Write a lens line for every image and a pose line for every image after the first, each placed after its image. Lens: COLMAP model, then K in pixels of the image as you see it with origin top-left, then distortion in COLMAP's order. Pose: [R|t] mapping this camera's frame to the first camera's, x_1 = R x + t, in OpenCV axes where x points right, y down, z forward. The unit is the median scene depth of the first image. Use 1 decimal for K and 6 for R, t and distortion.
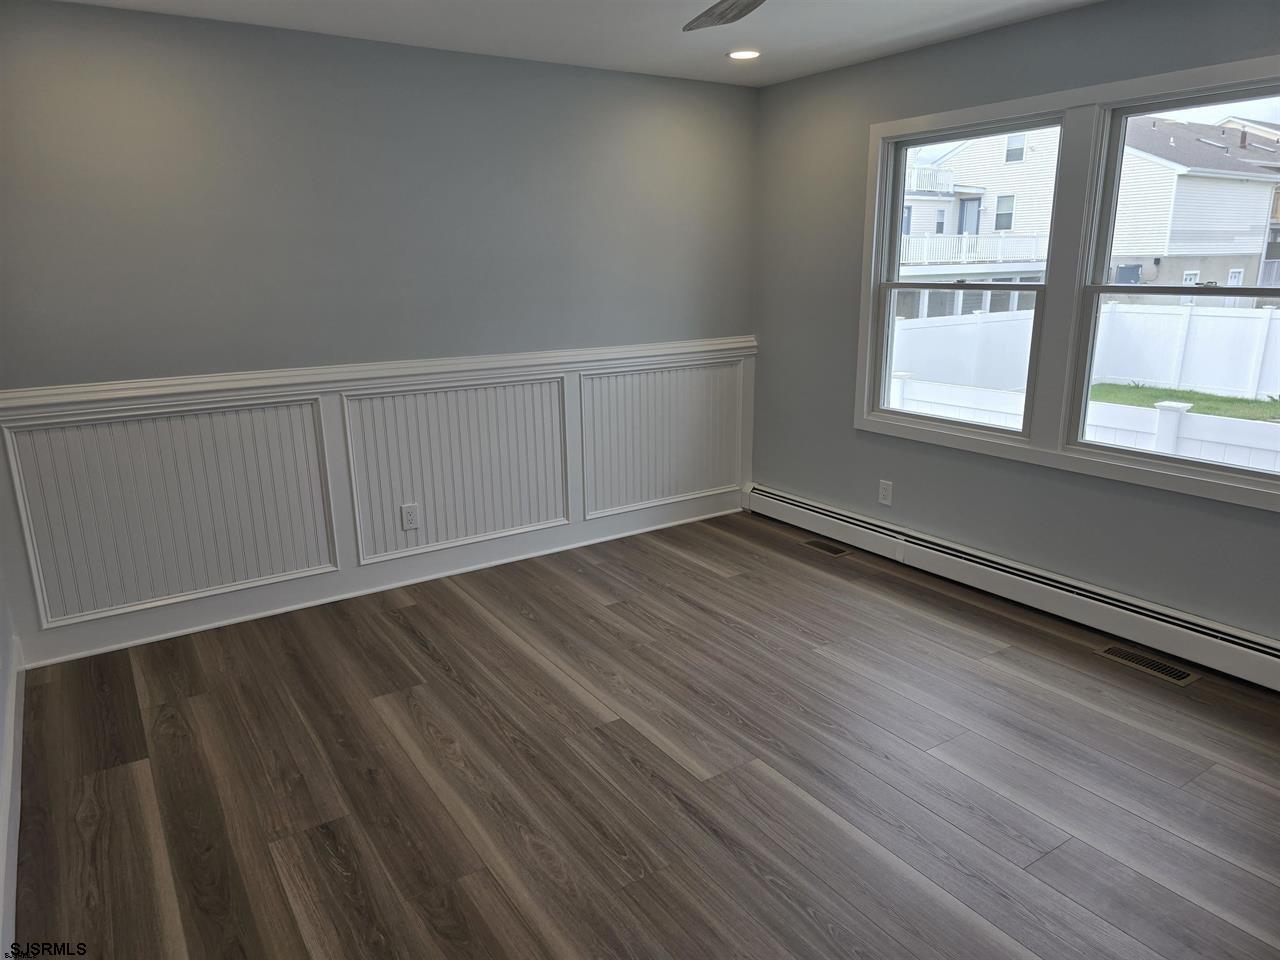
lens RADIAL K [[849.7, 0, 650.5], [0, 849.7, 481.3], [0, 0, 1]] dist [-0.001136, -0.003143]
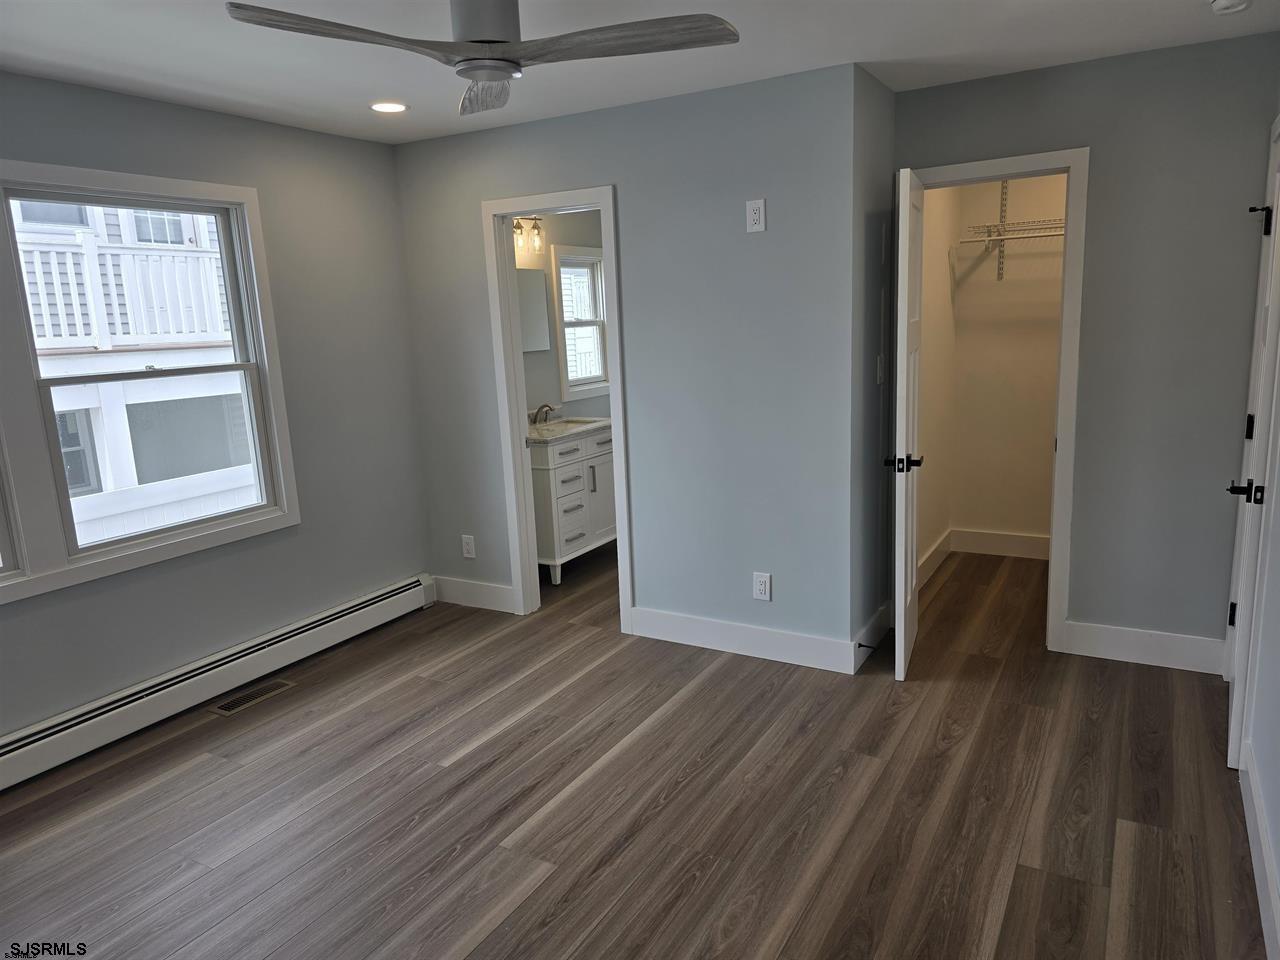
lens RADIAL K [[849.7, 0, 650.5], [0, 849.7, 481.3], [0, 0, 1]] dist [-0.001136, -0.003143]
pose [[-0.441423, -0.142335, 0.885938, -0.713448], [0.273280, 0.919108, 0.283827, -0.262696], [-0.854672, 0.367397, -0.366819, 1.032230]]
